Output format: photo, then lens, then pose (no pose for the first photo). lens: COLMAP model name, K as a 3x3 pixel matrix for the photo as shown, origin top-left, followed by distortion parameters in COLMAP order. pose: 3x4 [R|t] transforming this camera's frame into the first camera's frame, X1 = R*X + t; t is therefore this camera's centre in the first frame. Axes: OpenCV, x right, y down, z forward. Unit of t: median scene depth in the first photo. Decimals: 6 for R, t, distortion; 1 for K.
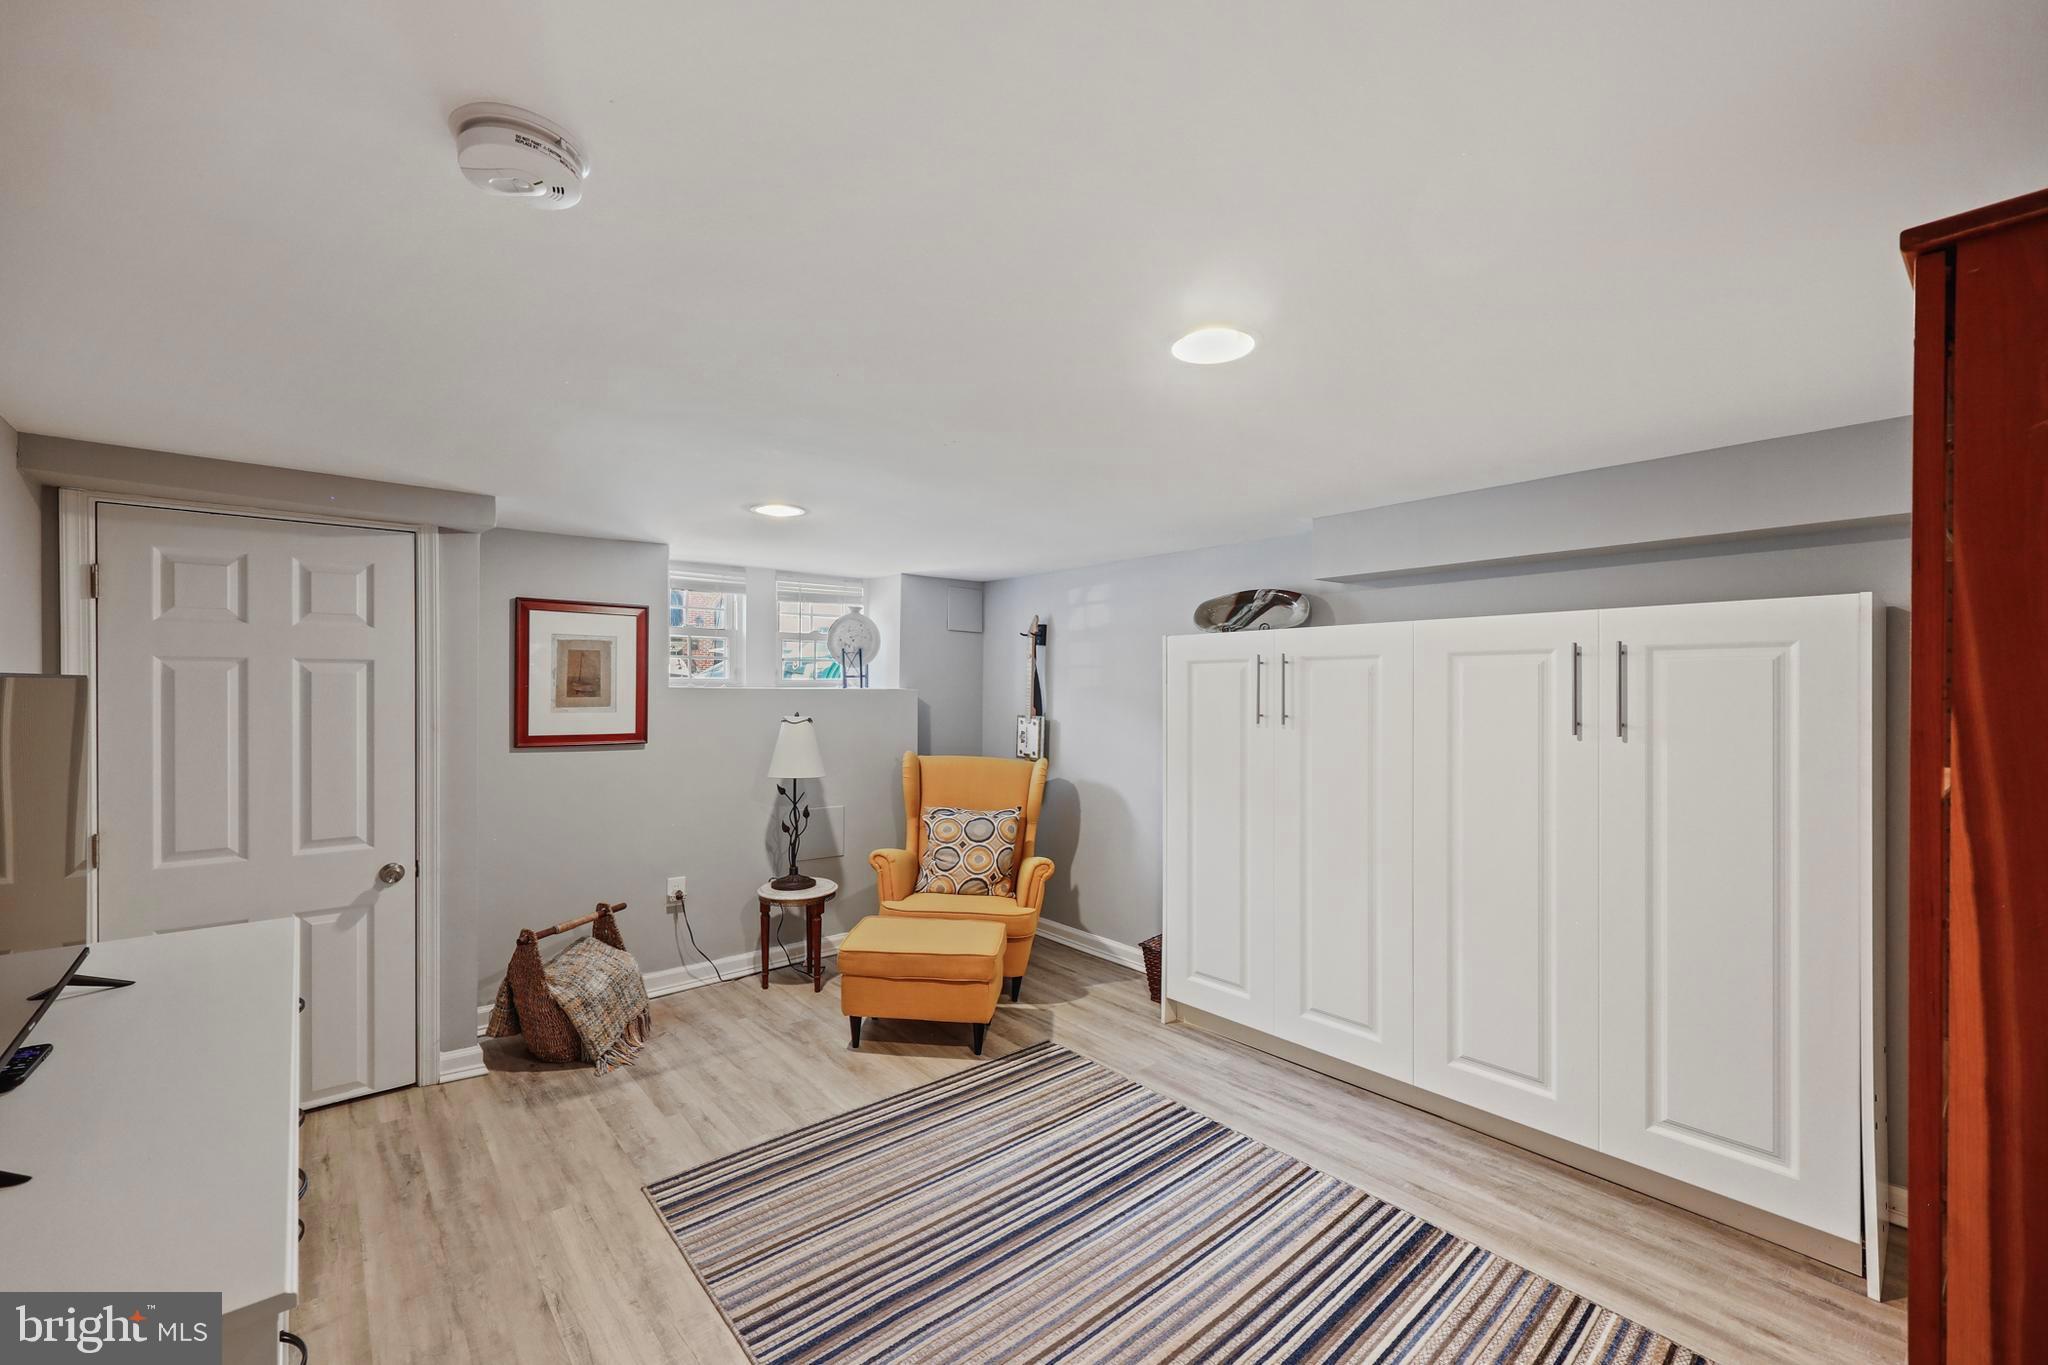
lens RADIAL K [[827.6, 0, 1022.5], [0, 827.6, 694.6], [0, 0, 1]] dist [-0.001385, 0.000012]
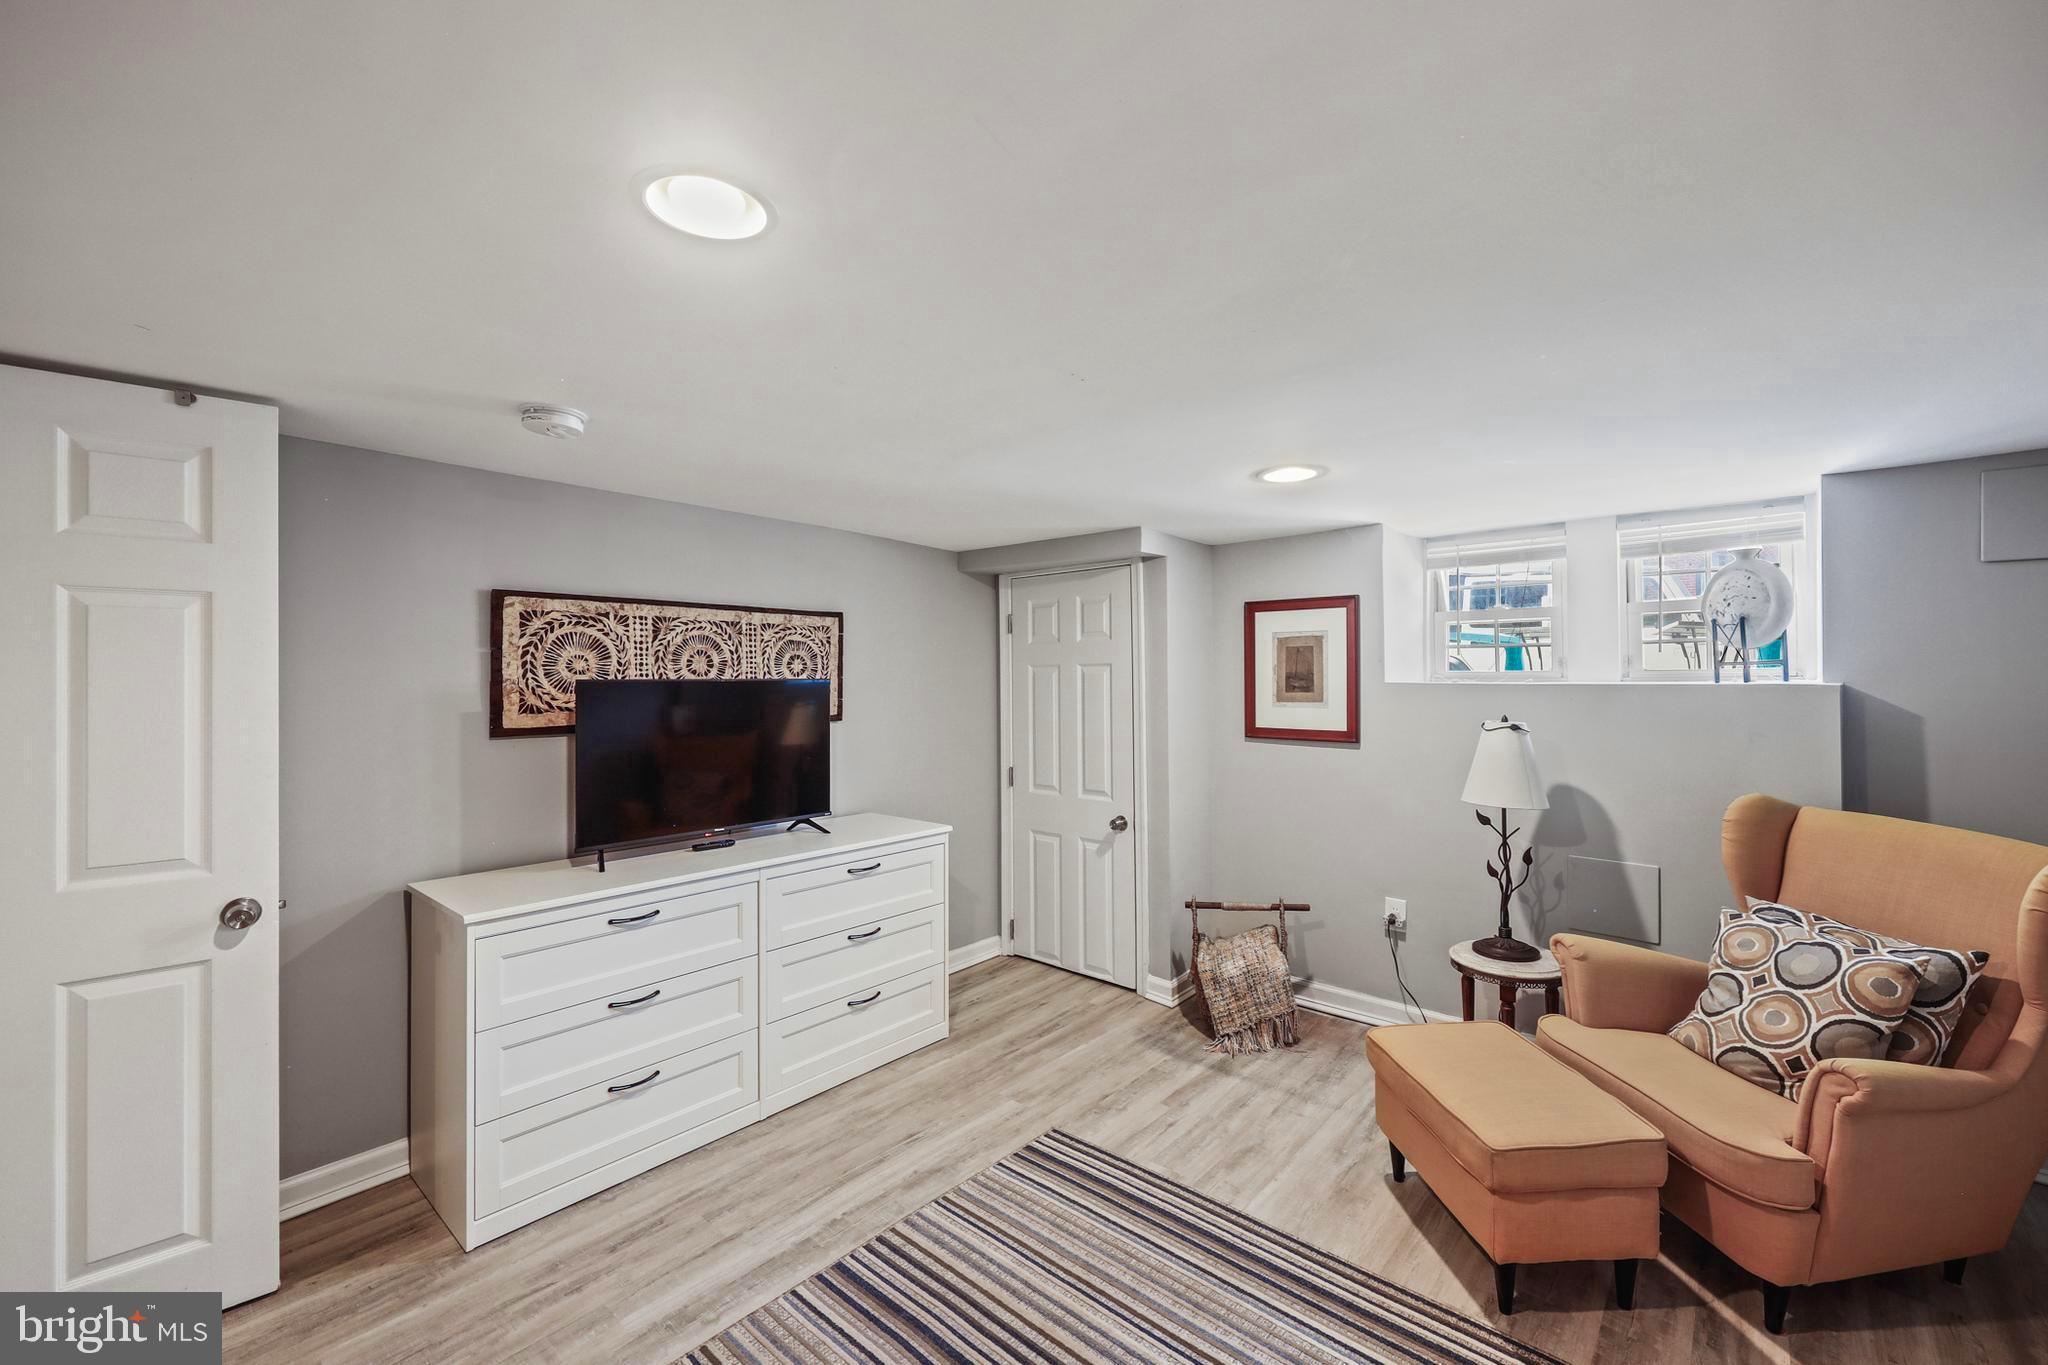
lens RADIAL K [[827.6, 0, 1018.3], [0, 827.6, 674.7], [0, 0, 1]] dist [-0.001385, 0.000012]
pose [[0.142196, -0.012219, -0.989763, 0.478846], [-0.005320, 0.999900, -0.013108, -0.004132], [0.989824, 0.007129, 0.142116, 0.575337]]
